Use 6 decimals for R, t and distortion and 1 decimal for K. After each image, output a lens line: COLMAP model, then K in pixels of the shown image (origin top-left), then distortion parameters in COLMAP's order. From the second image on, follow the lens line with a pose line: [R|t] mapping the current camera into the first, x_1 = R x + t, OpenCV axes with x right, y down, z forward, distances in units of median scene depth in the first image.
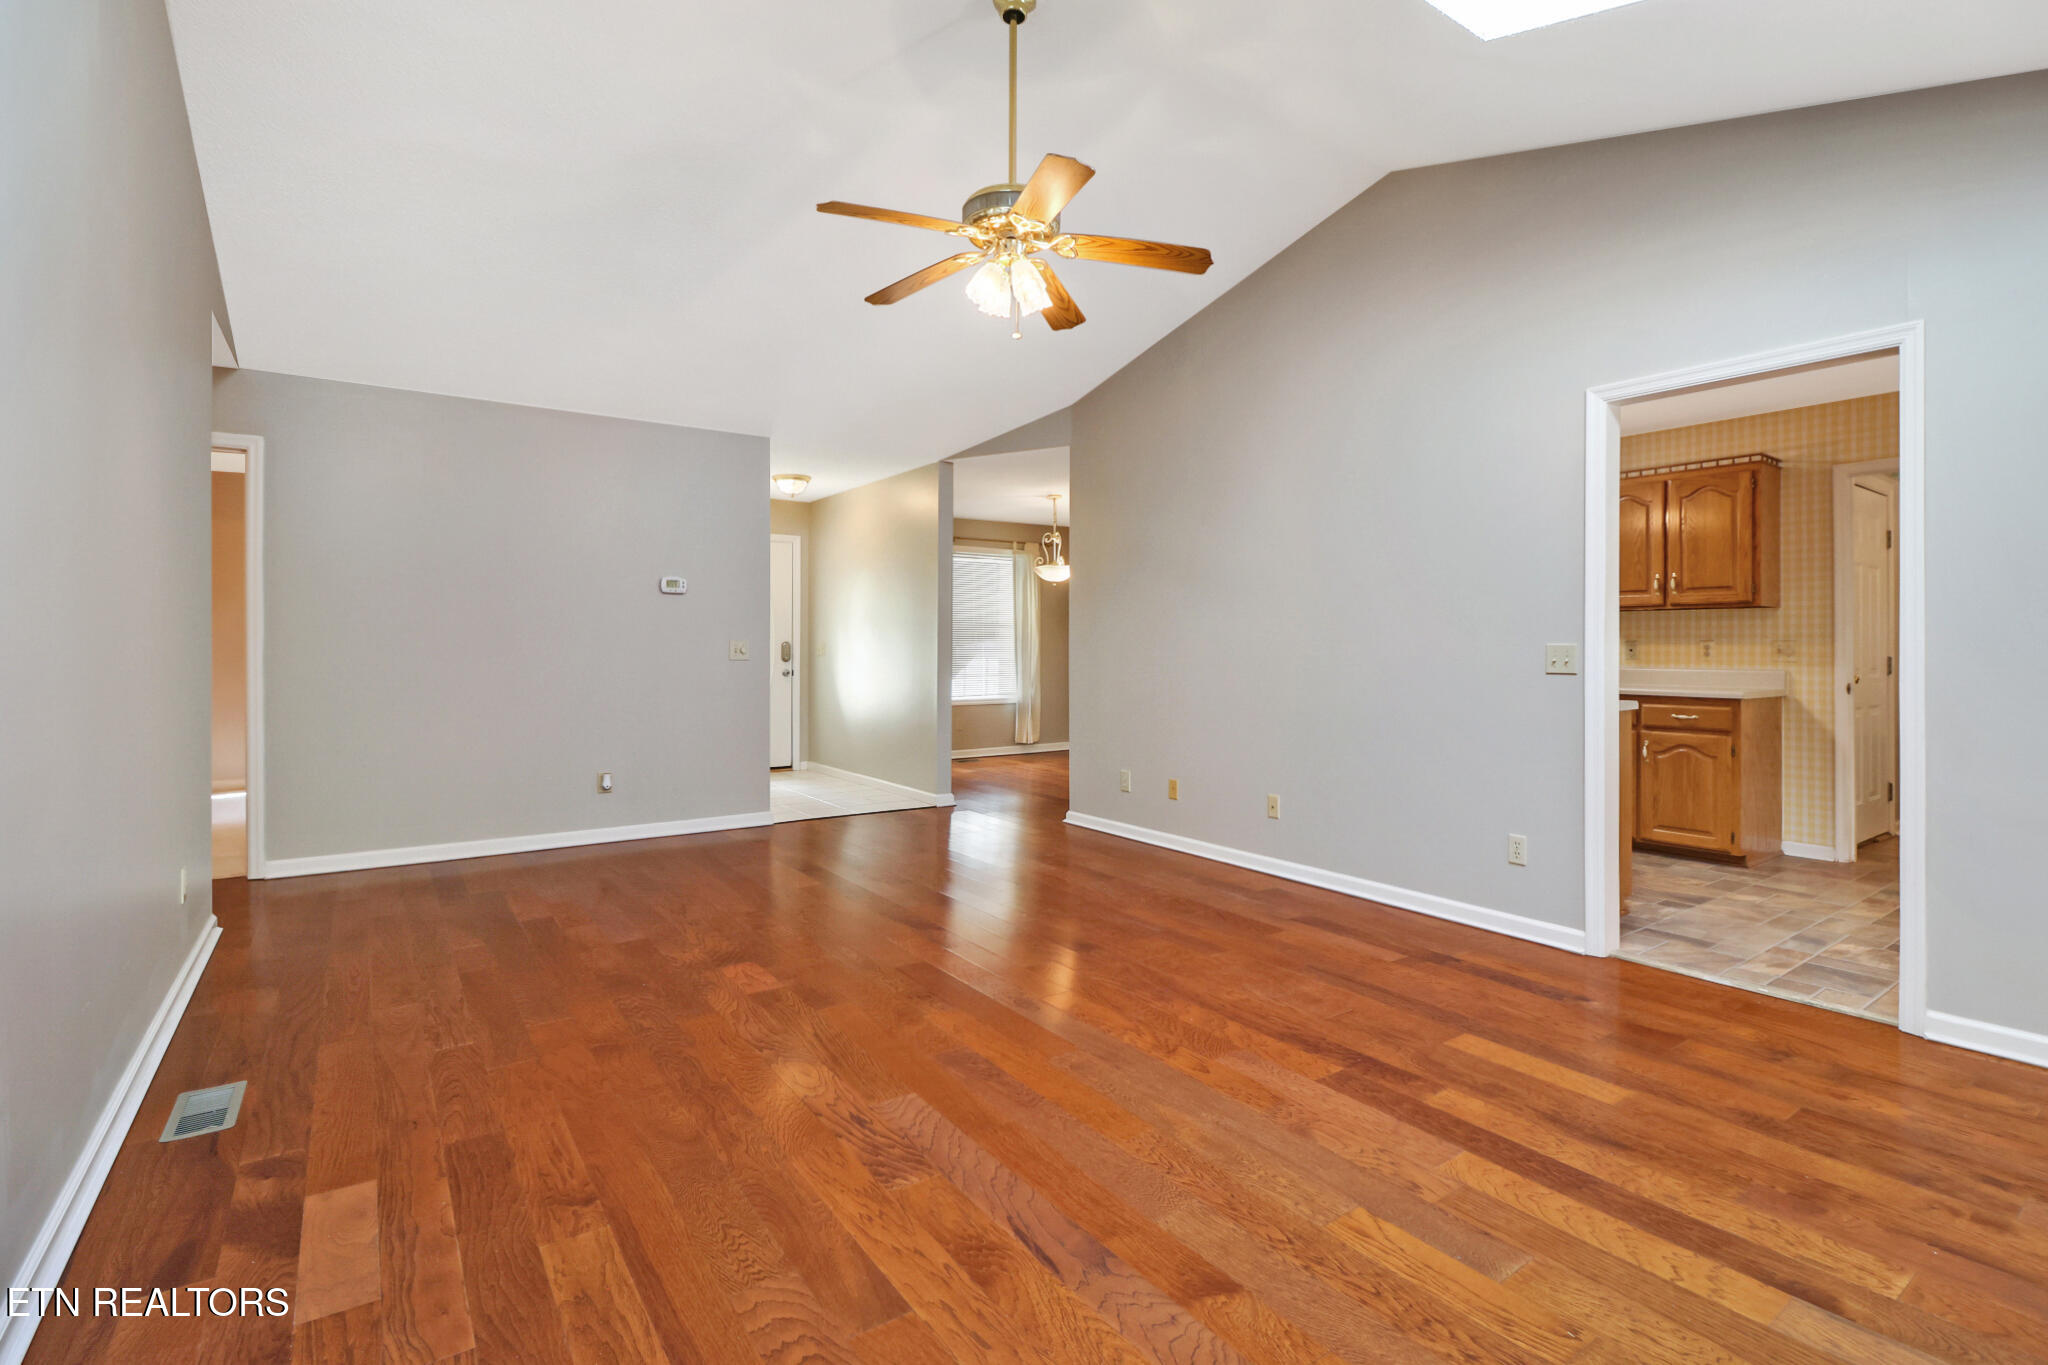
lens RADIAL K [[946.1, 0, 1023.6], [0, 946.1, 648.6], [0, 0, 1]] dist [0.002148, -0.007852]
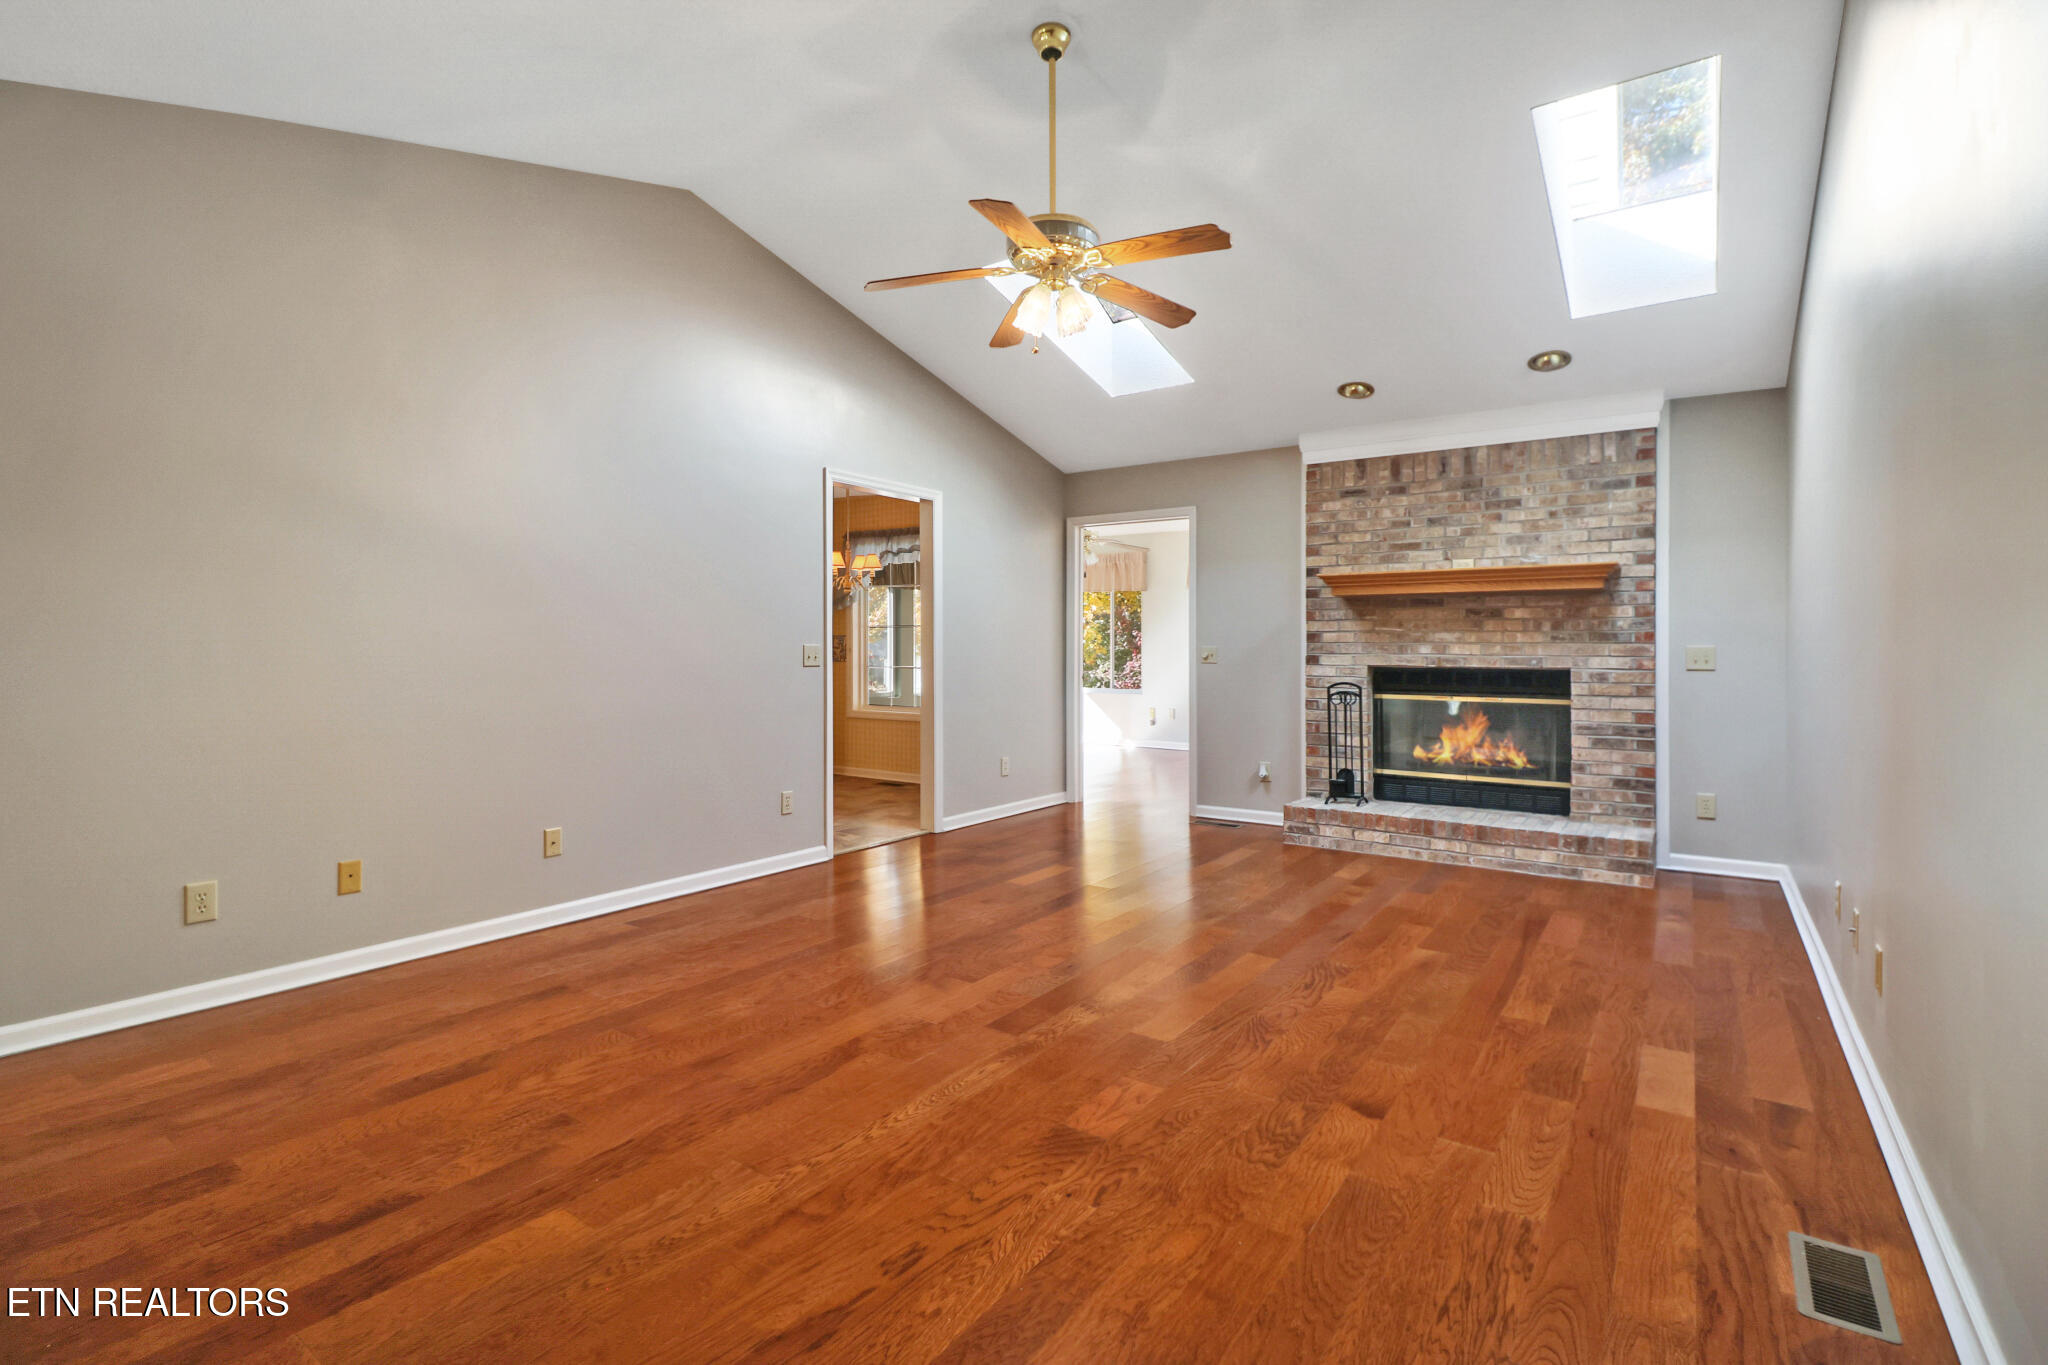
lens RADIAL K [[958.6, 0, 1053.9], [0, 958.6, 676.9], [0, 0, 1]] dist [0.000860, -0.008015]
pose [[-0.367523, -0.030397, 0.929518, -1.194330], [-0.003848, 0.999507, 0.031164, -0.001544], [-0.930006, 0.007876, -0.367459, 1.664857]]
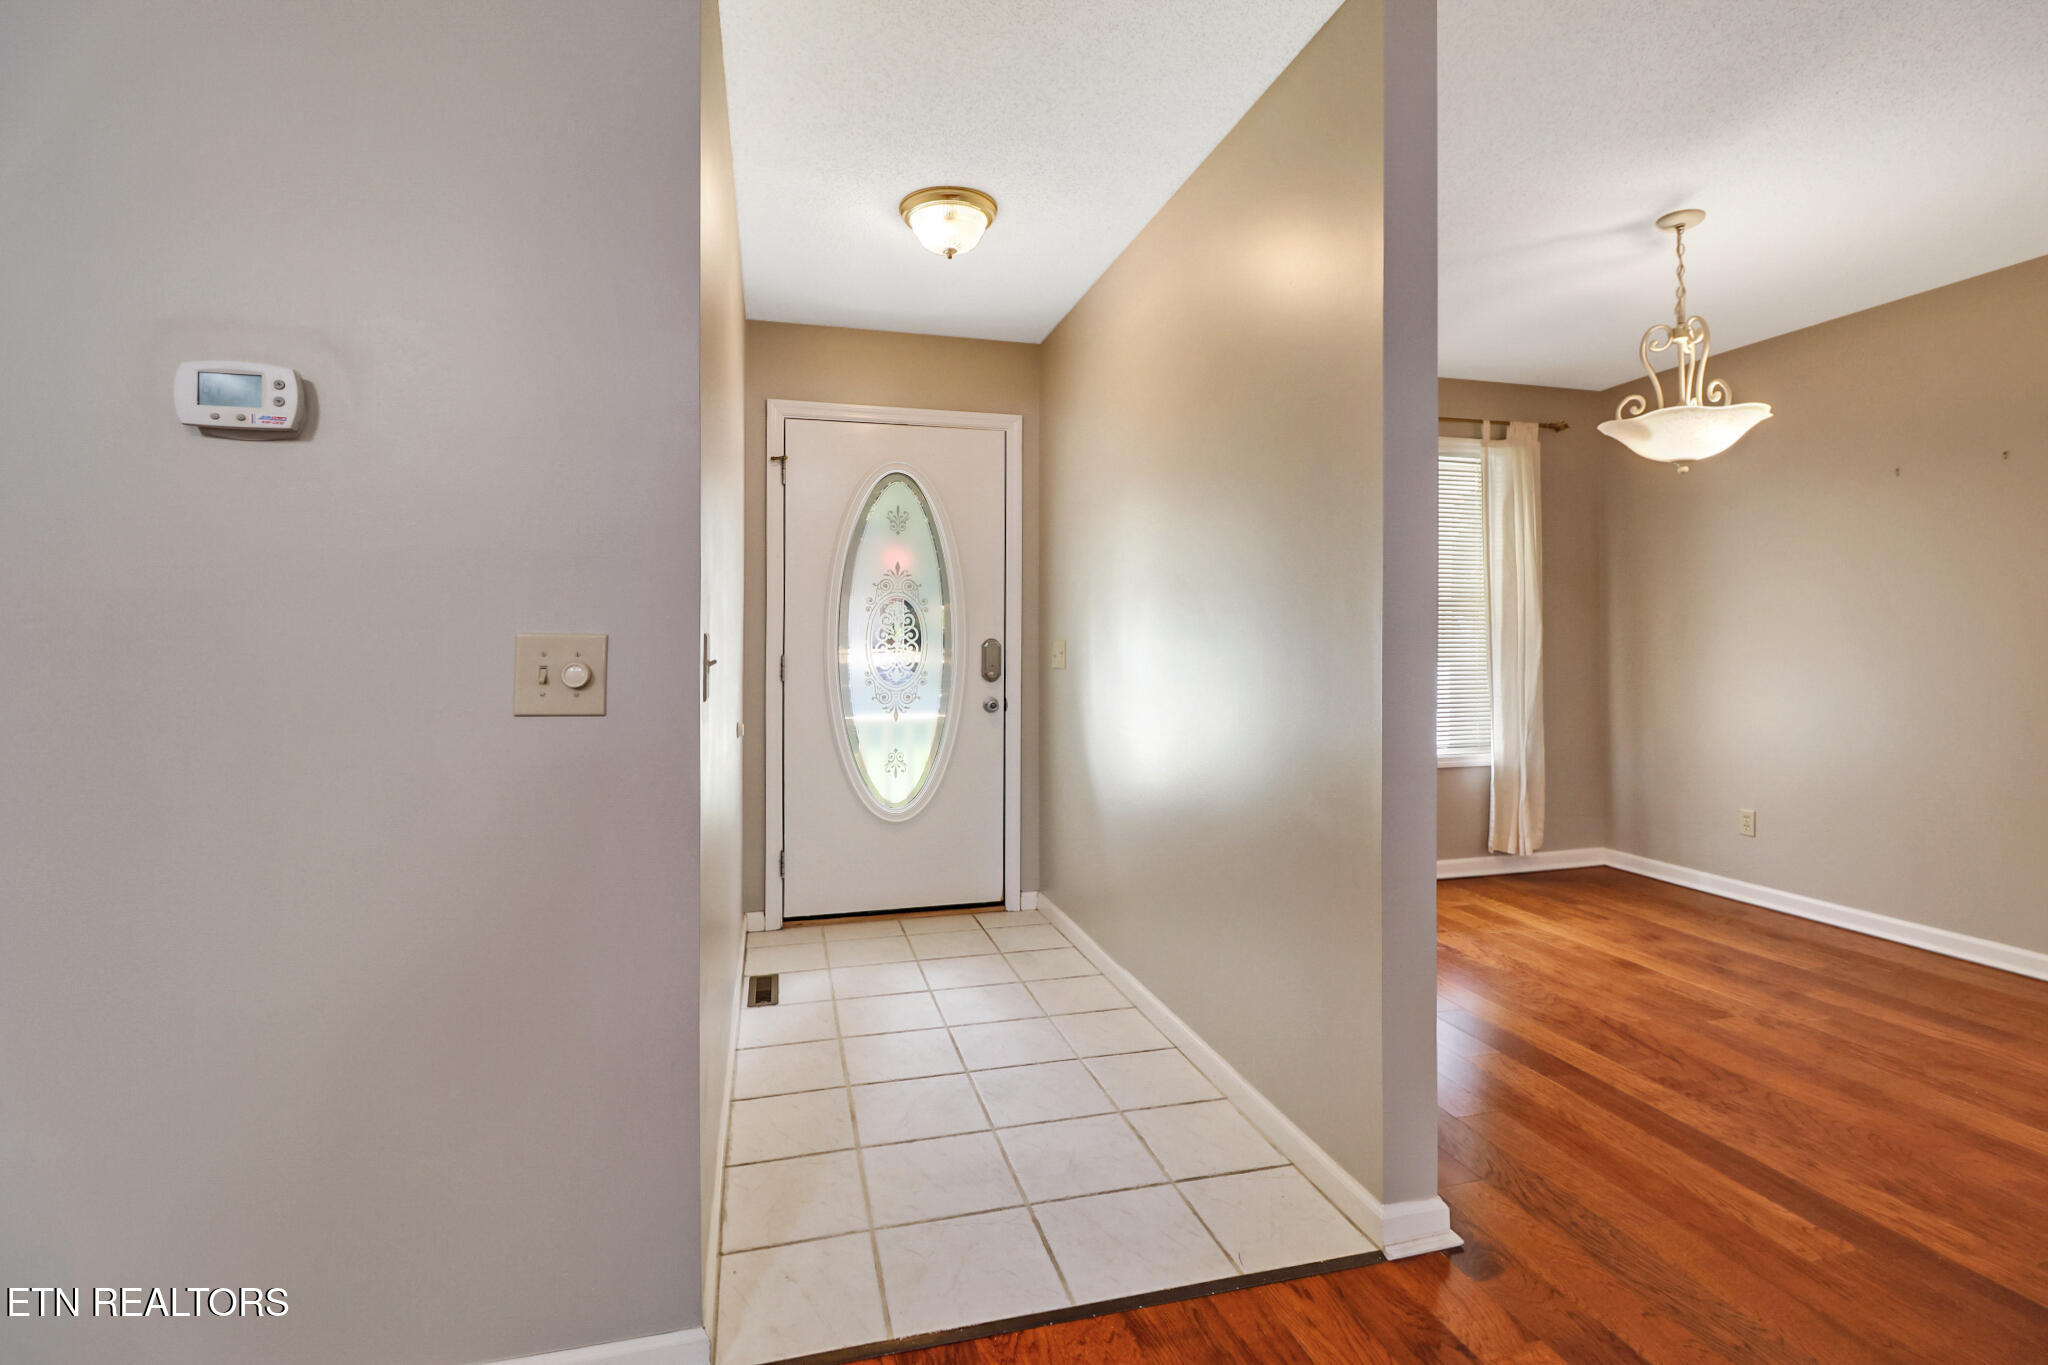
lens RADIAL K [[946.1, 0, 1023.6], [0, 946.1, 648.6], [0, 0, 1]] dist [0.002148, -0.007852]
pose [[0.938620, -0.005847, -0.344902, -0.244617], [0.005555, 0.999983, -0.001833, -0.004657], [0.344907, -0.000195, 0.938637, 1.866876]]
